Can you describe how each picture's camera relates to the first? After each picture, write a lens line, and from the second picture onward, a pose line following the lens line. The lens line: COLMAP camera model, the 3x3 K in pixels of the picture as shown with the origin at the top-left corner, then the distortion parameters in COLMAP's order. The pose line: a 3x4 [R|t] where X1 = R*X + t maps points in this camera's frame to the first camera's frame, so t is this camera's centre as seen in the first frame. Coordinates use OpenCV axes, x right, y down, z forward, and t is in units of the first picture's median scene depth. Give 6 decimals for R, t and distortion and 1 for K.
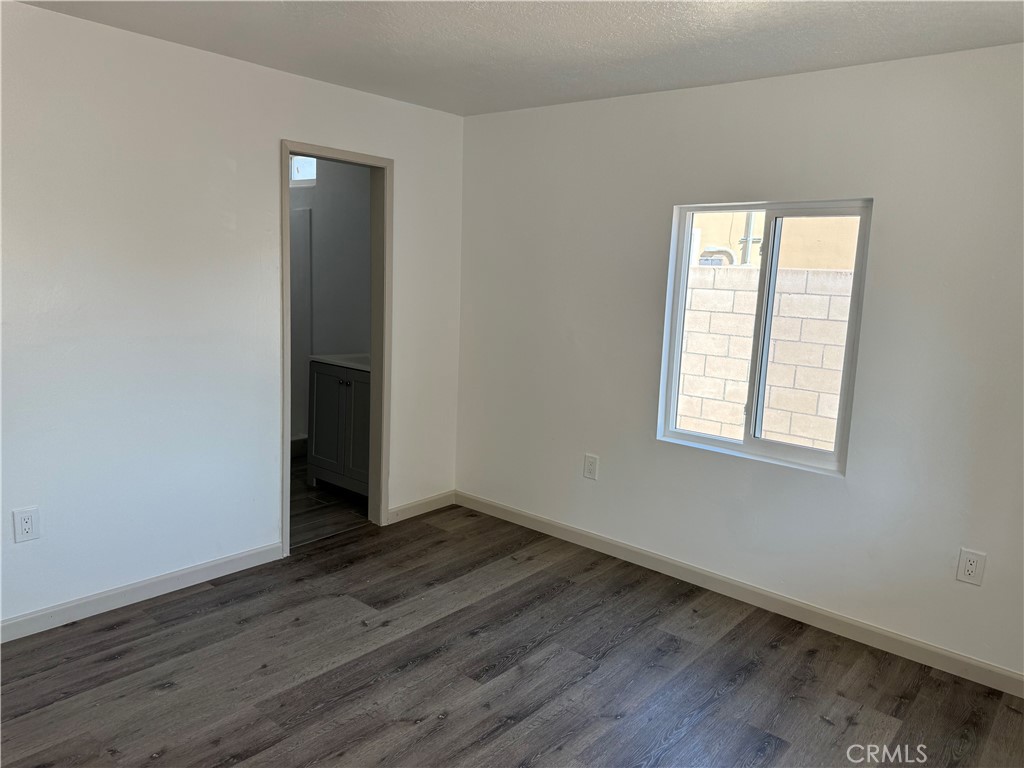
lens RADIAL K [[720.1, 0, 513.9], [0, 720.1, 379.5], [0, 0, 1]] dist [0.057039, -0.056454]
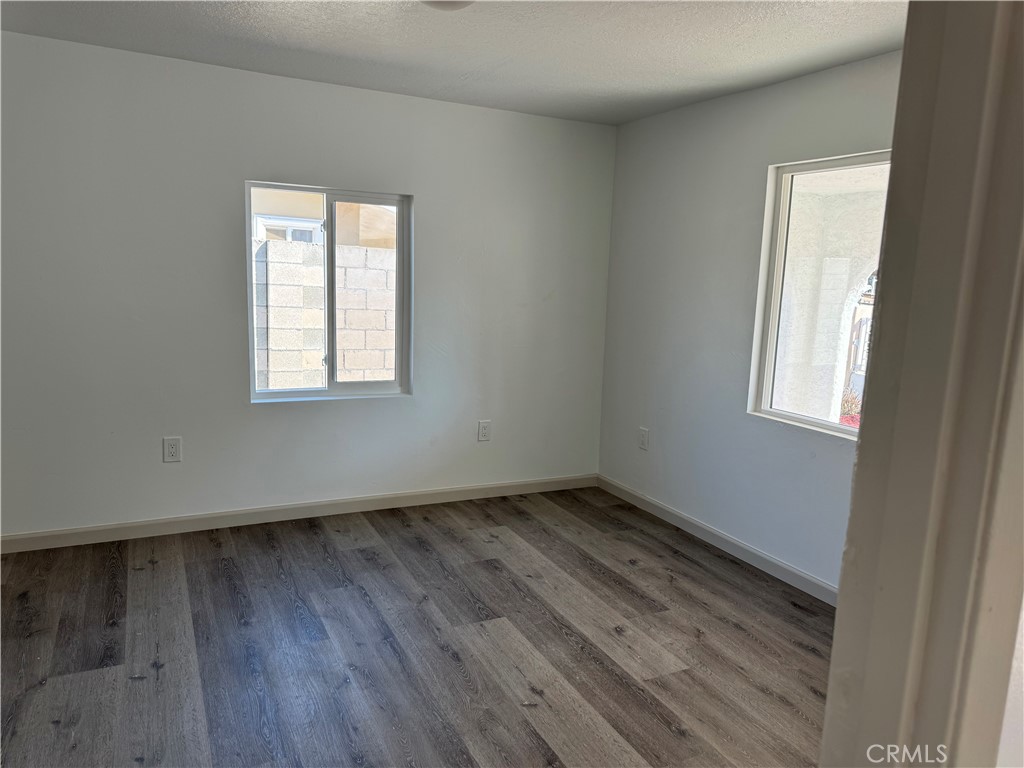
lens RADIAL K [[720.1, 0, 504.3], [0, 720.1, 385.8], [0, 0, 1]] dist [0.057039, -0.056454]
pose [[0.406213, -0.180874, 0.895698, -0.677828], [0.114159, 0.982580, 0.146645, -0.063591], [-0.906619, 0.042683, 0.419785, 0.237295]]
